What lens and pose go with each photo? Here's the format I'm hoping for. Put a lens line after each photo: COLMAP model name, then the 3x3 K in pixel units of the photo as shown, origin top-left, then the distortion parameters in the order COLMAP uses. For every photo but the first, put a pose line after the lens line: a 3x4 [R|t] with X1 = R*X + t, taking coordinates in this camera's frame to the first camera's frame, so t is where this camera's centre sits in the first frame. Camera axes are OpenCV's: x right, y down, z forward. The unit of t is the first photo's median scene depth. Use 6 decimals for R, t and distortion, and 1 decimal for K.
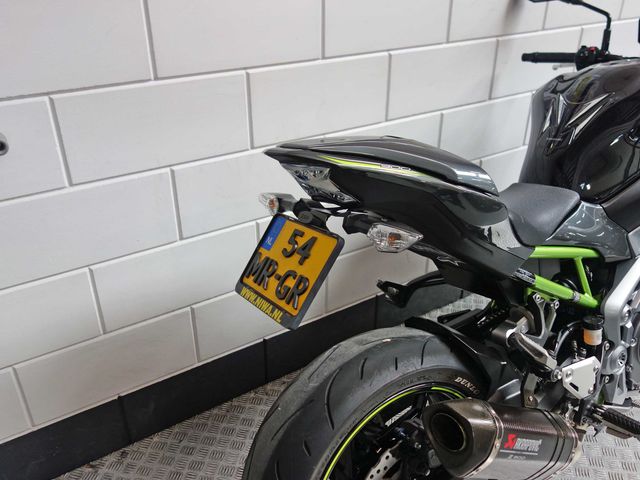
lens RADIAL K [[568.1, 0, 320.0], [0, 568.1, 240.0], [0, 0, 1]] dist [0.005605, 0.009180]
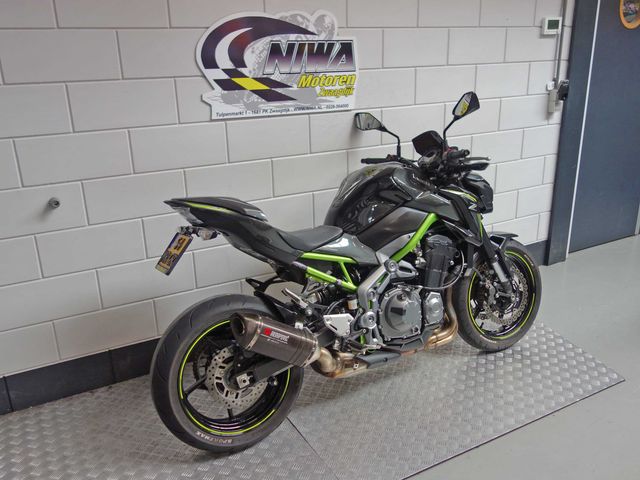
lens RADIAL K [[568.1, 0, 320.0], [0, 568.1, 240.0], [0, 0, 1]] dist [0.005605, 0.009180]
pose [[0.997063, 0.002285, -0.076552, 0.515026], [-0.015270, 0.985418, -0.169464, 0.276868], [0.075049, 0.170135, 0.982559, -0.878148]]
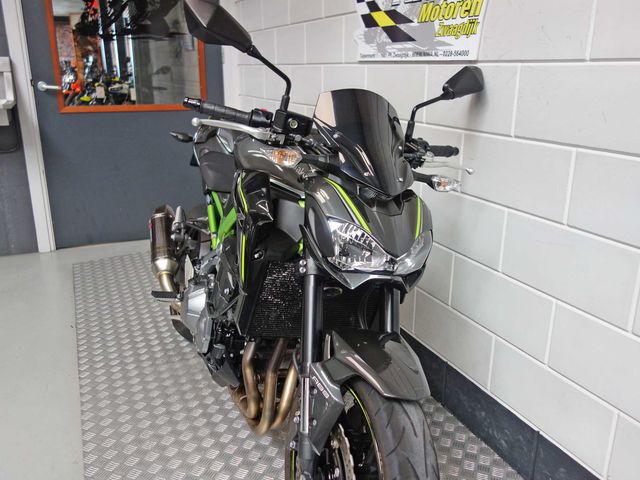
lens RADIAL K [[568.1, 0, 320.0], [0, 568.1, 240.0], [0, 0, 1]] dist [0.005605, 0.009180]
pose [[-0.169687, 0.285162, -0.943339, 1.919832], [-0.472173, 0.816675, 0.331806, -0.581332], [0.865020, 0.501722, -0.003933, 1.248082]]
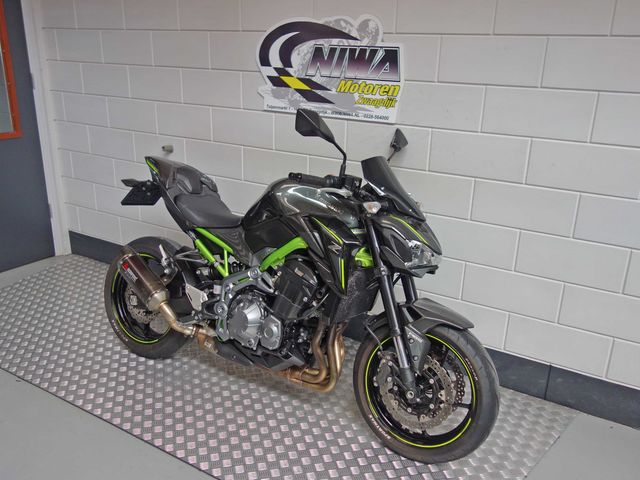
lens RADIAL K [[568.1, 0, 320.0], [0, 568.1, 240.0], [0, 0, 1]] dist [0.005605, 0.009180]
pose [[0.428818, 0.300809, -0.851838, 2.294531], [-0.452972, 0.887430, 0.085350, -0.322937], [0.781621, 0.349259, 0.516805, 0.182715]]
